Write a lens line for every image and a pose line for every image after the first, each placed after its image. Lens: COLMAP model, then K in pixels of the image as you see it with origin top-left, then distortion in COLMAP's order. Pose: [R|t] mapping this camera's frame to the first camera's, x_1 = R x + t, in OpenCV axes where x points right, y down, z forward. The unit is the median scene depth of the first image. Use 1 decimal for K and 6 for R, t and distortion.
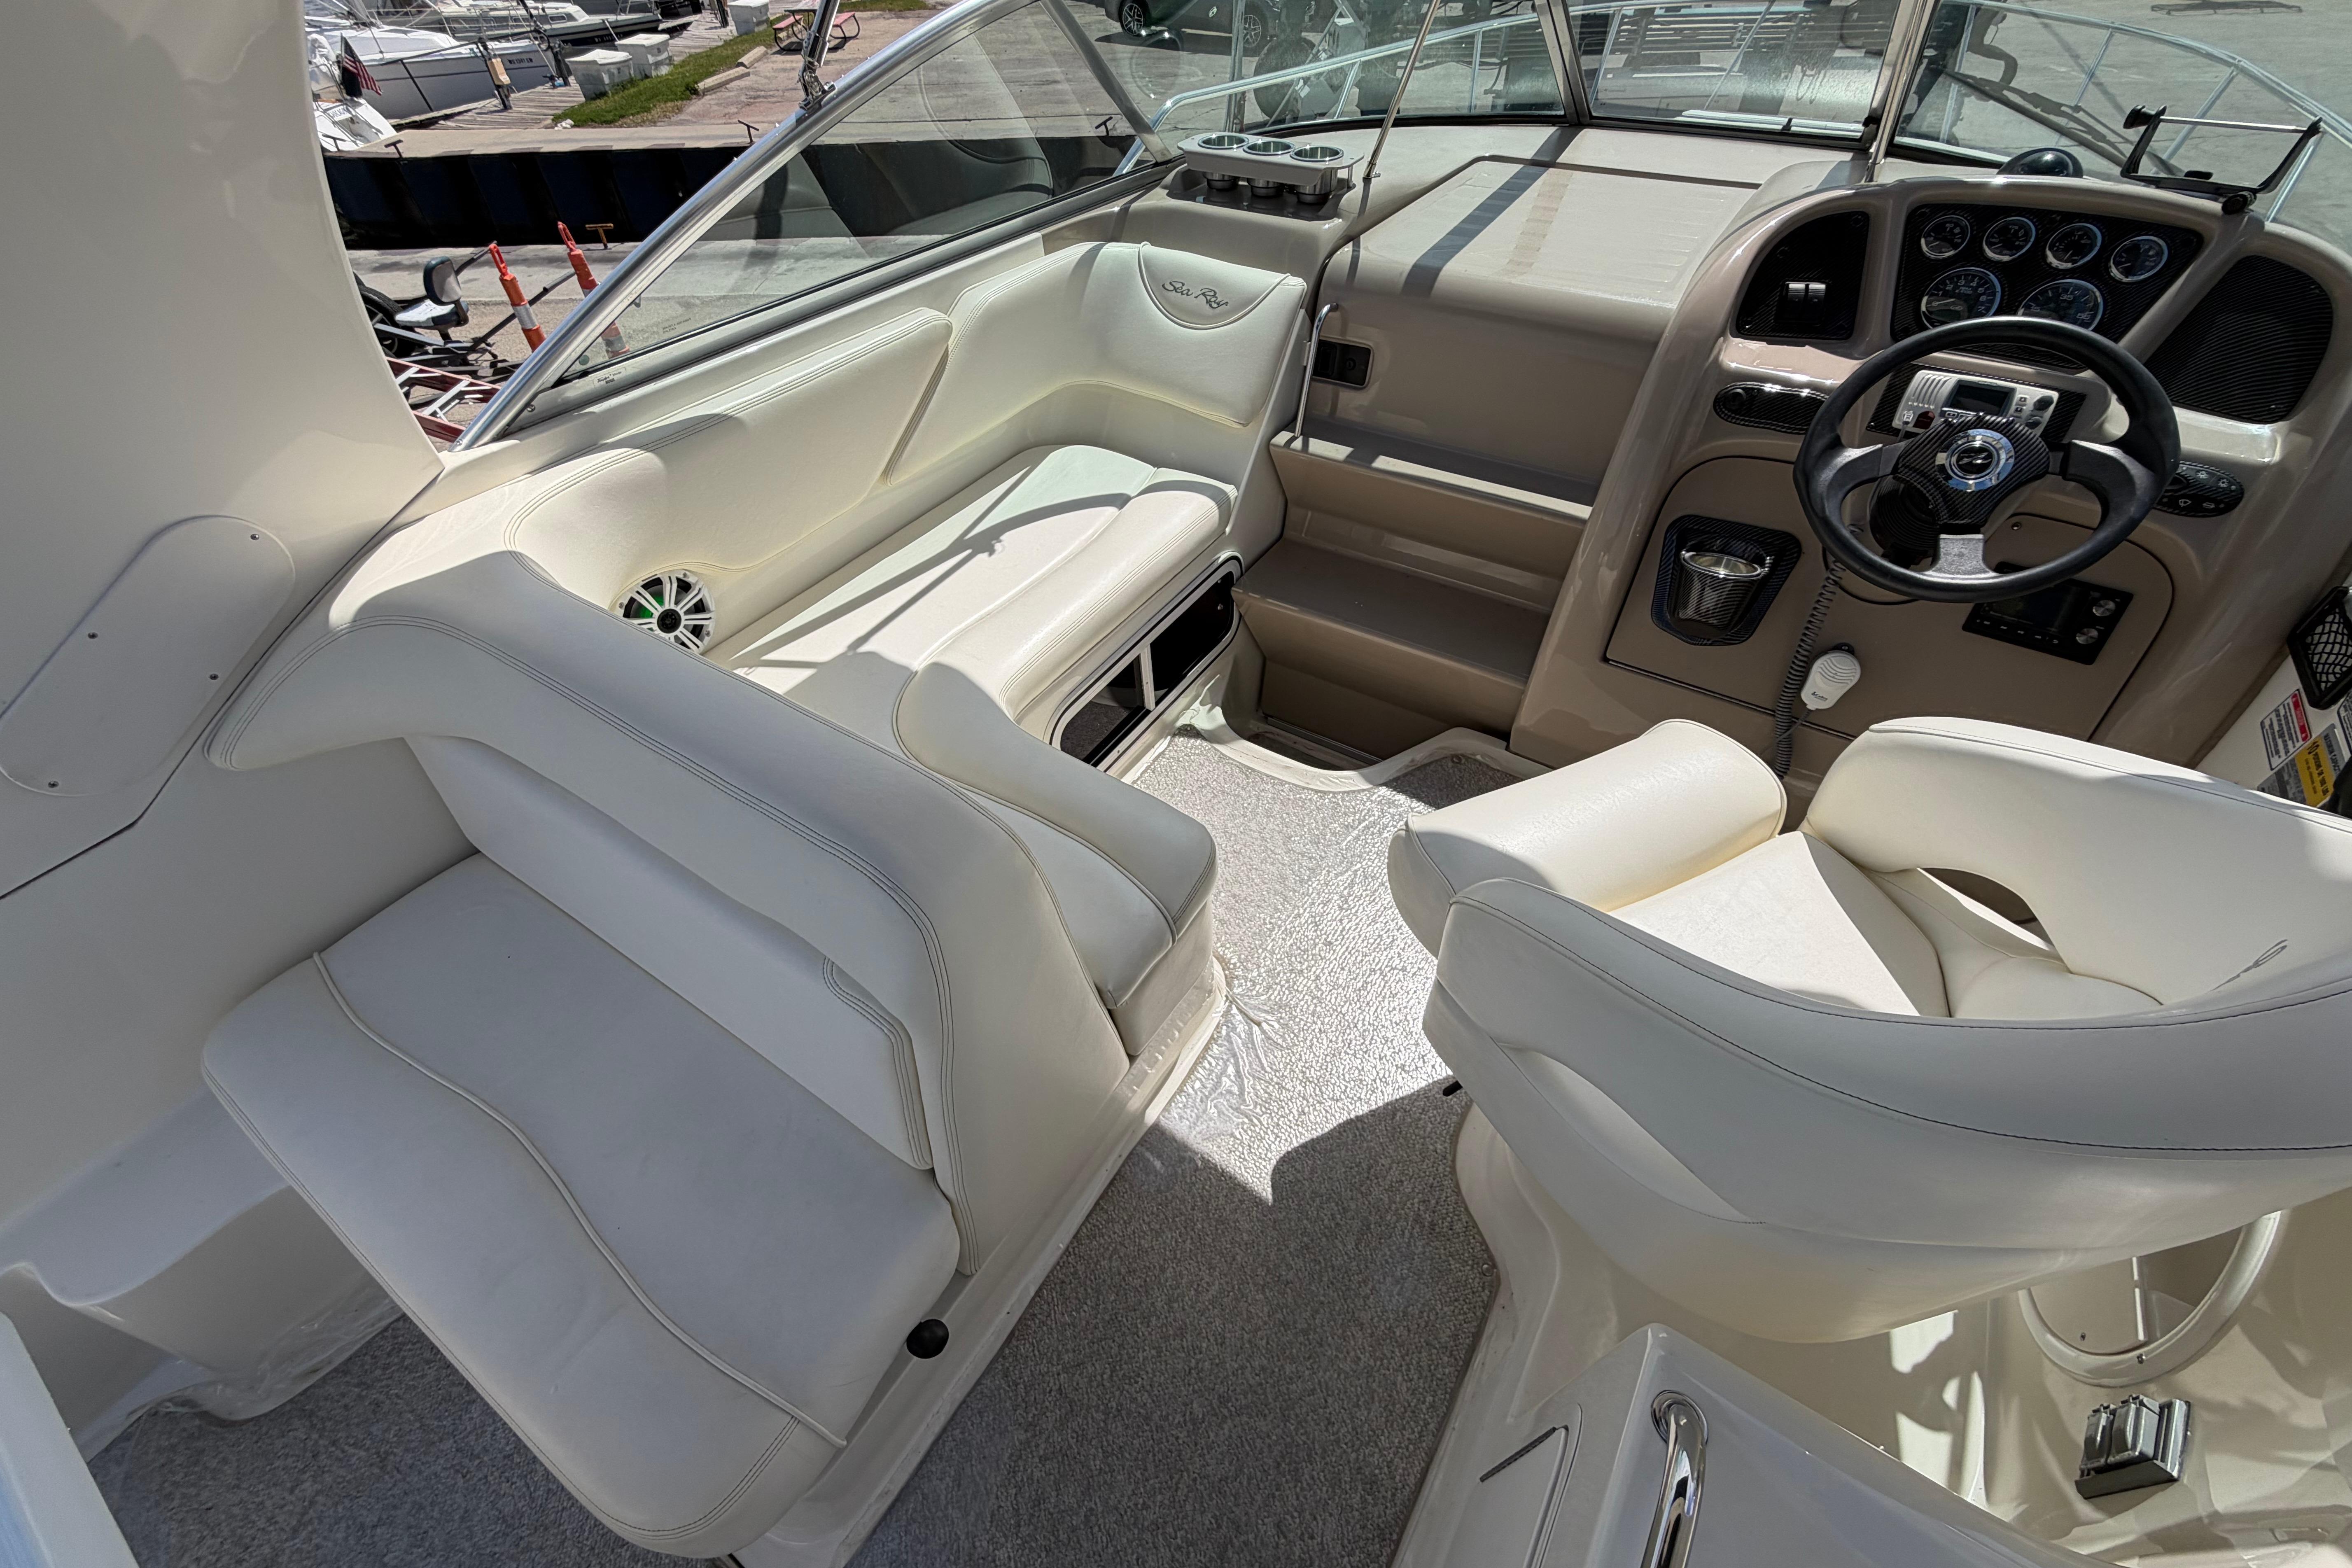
lens RADIAL K [[934.0, 0, 1165.7], [0, 934.0, 785.5], [0, 0, 1]] dist [0.000908, 0.000246]
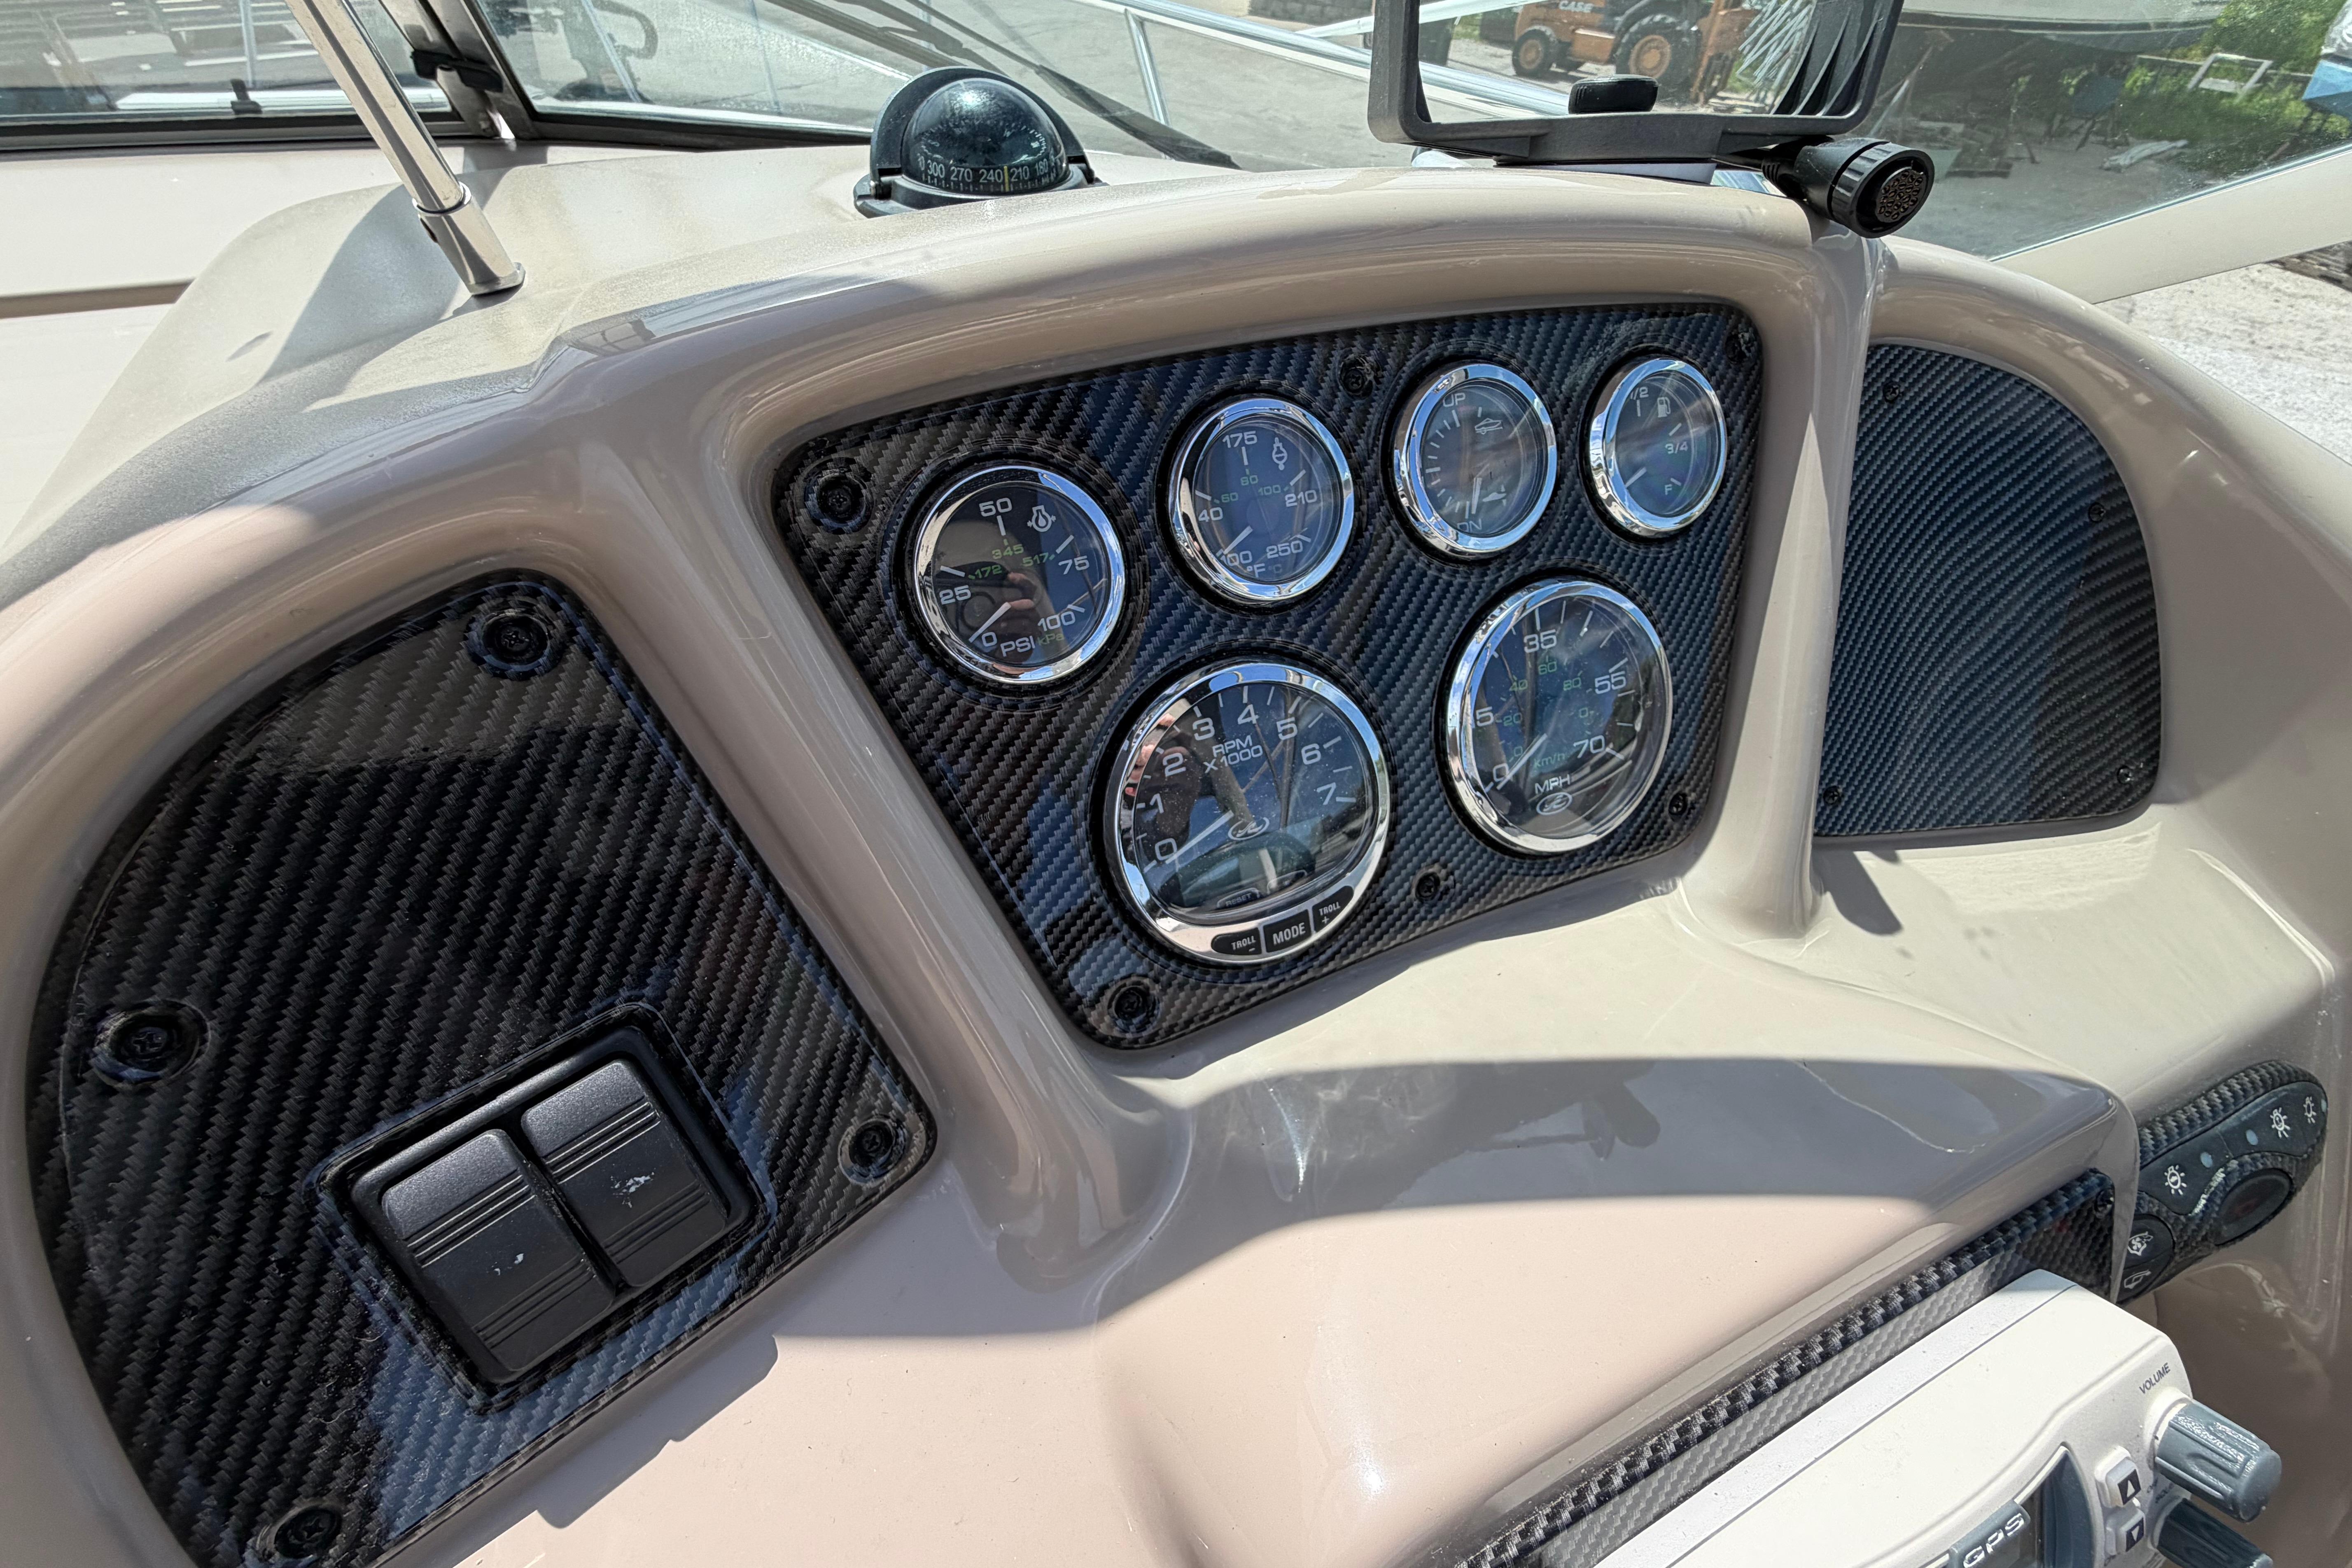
lens RADIAL K [[972.3, 0, 1166.4], [0, 972.3, 780.8], [0, 0, 1]] dist [-0.000283, -0.000136]
pose [[0.526038, -0.557207, 0.642498, 0.523228], [0.562426, 0.794606, 0.228644, -0.432437], [-0.637936, 0.241082, 0.731381, 0.633039]]
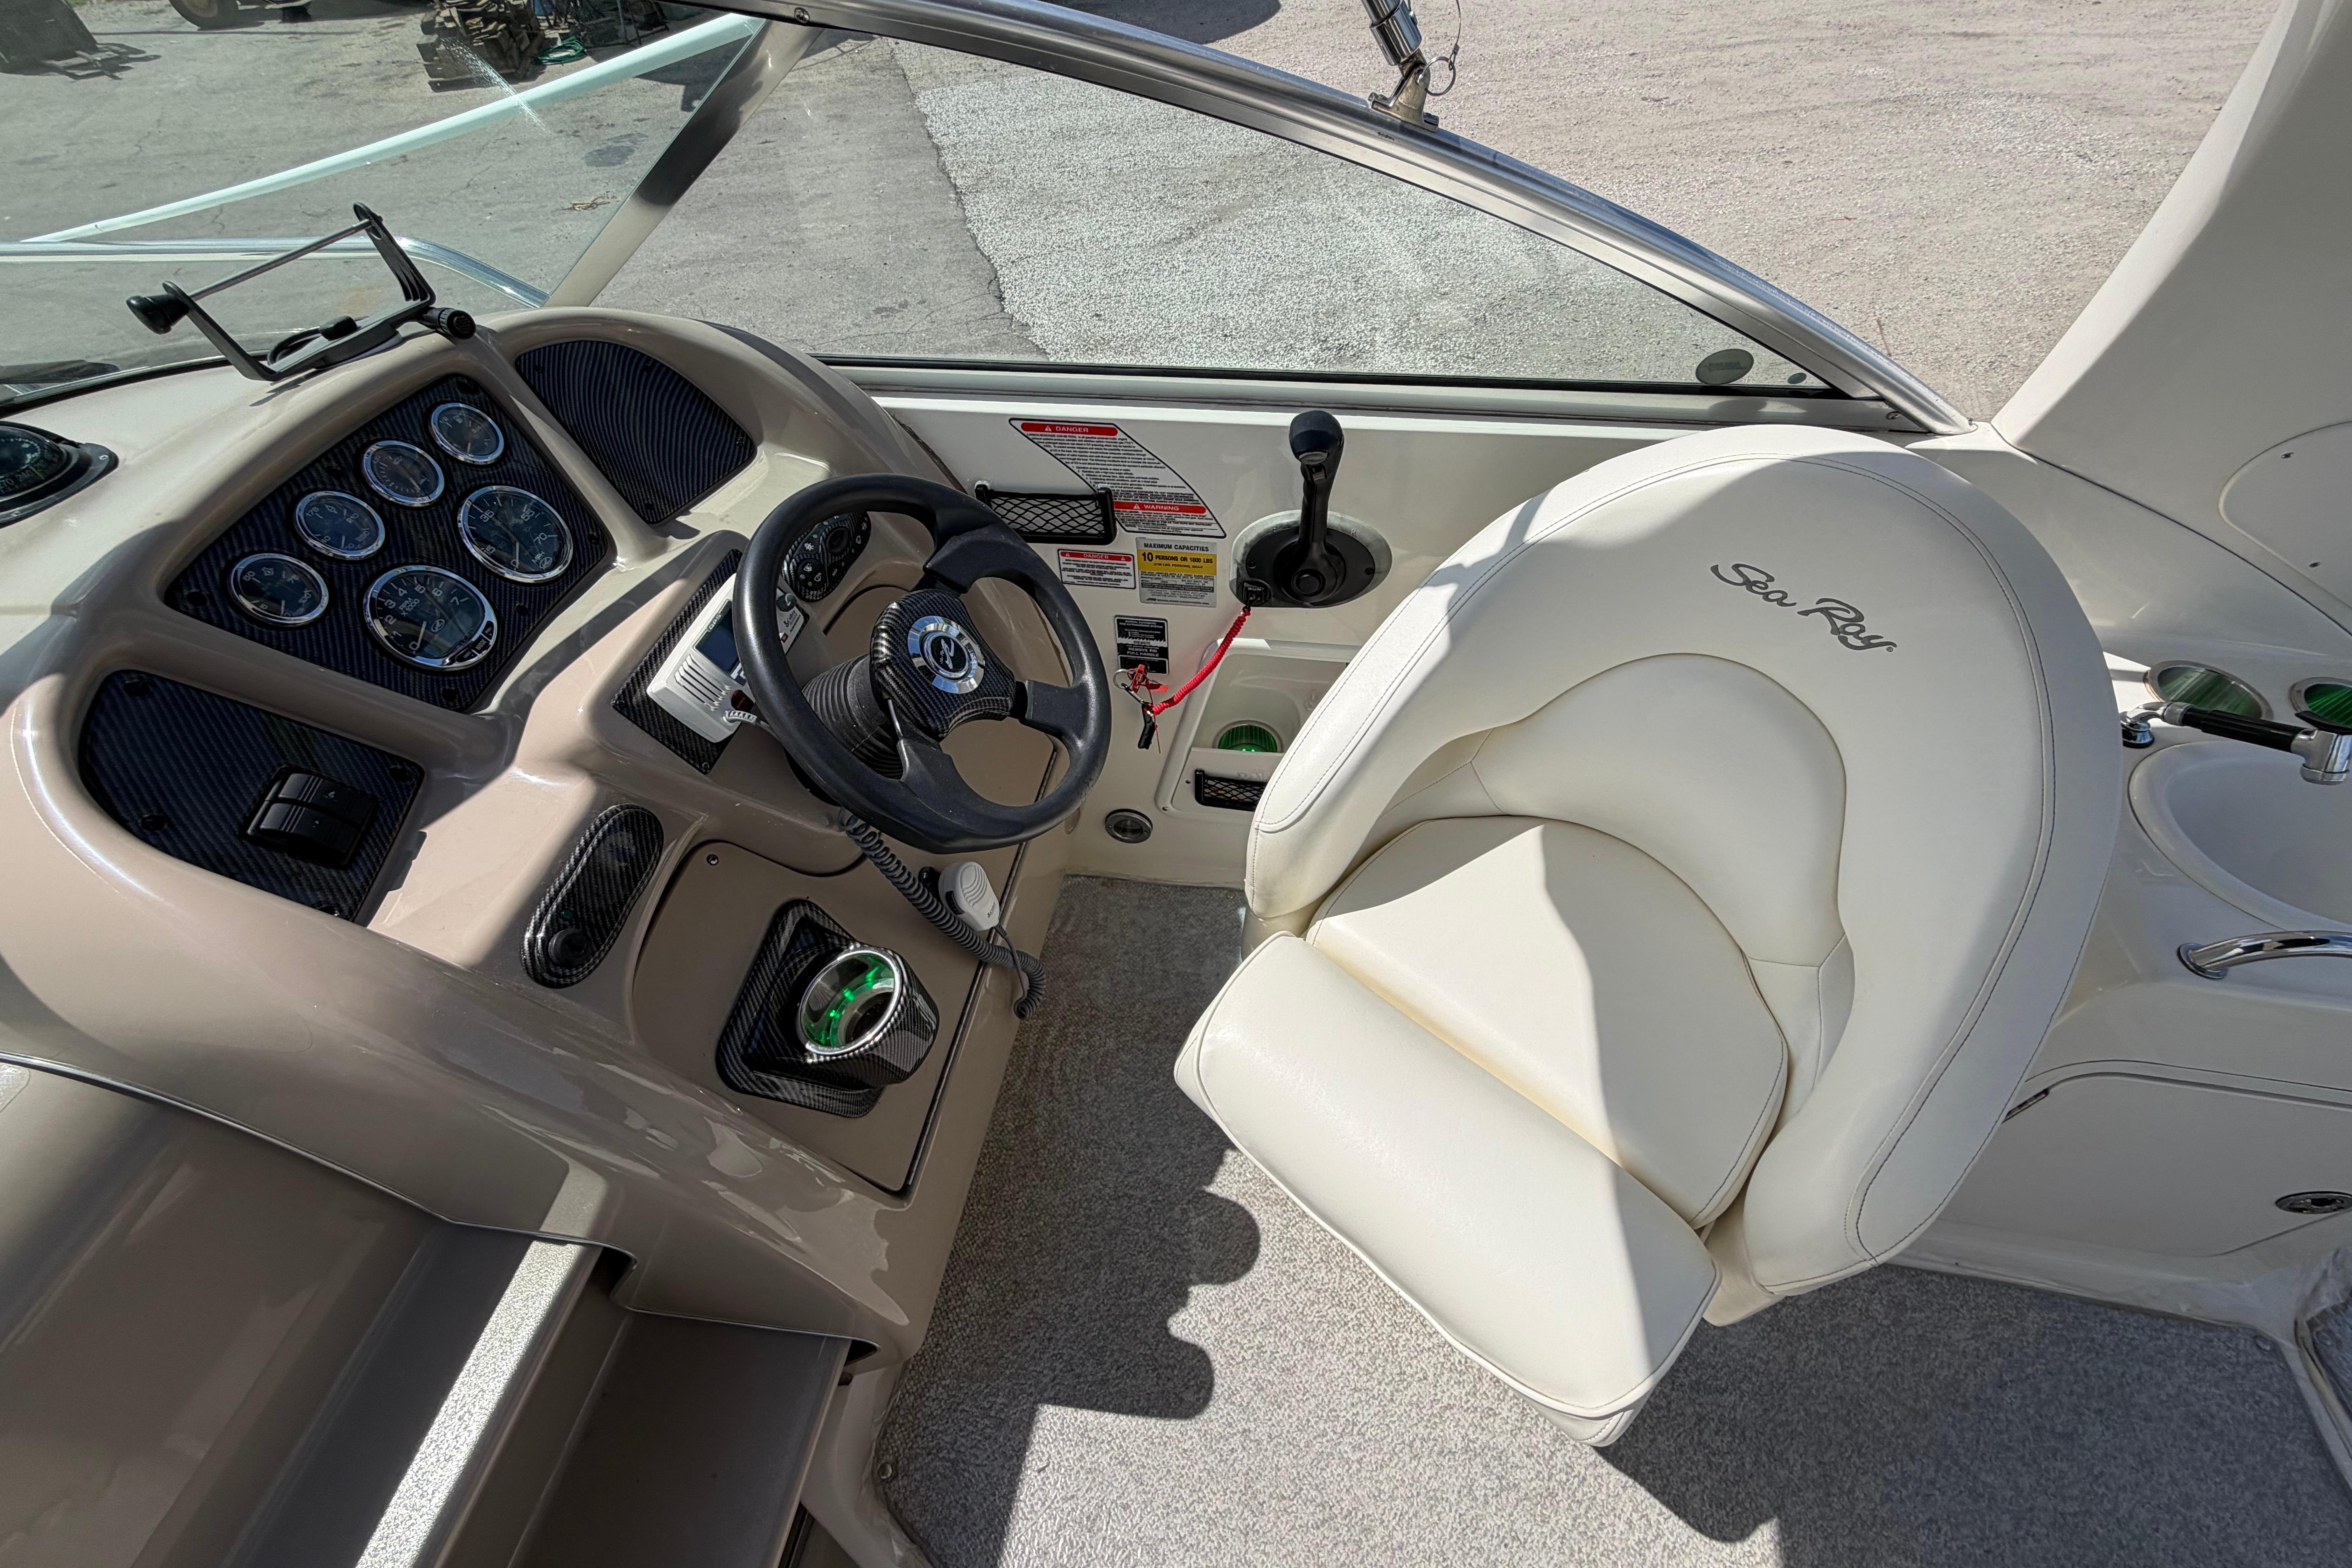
lens RADIAL K [[972.3, 0, 1166.4], [0, 972.3, 780.8], [0, 0, 1]] dist [-0.000283, -0.000136]
pose [[-0.399603, -0.667182, 0.628638, 0.165565], [0.684492, 0.238979, 0.688738, -0.442514], [-0.609745, 0.705520, 0.361183, 0.428195]]
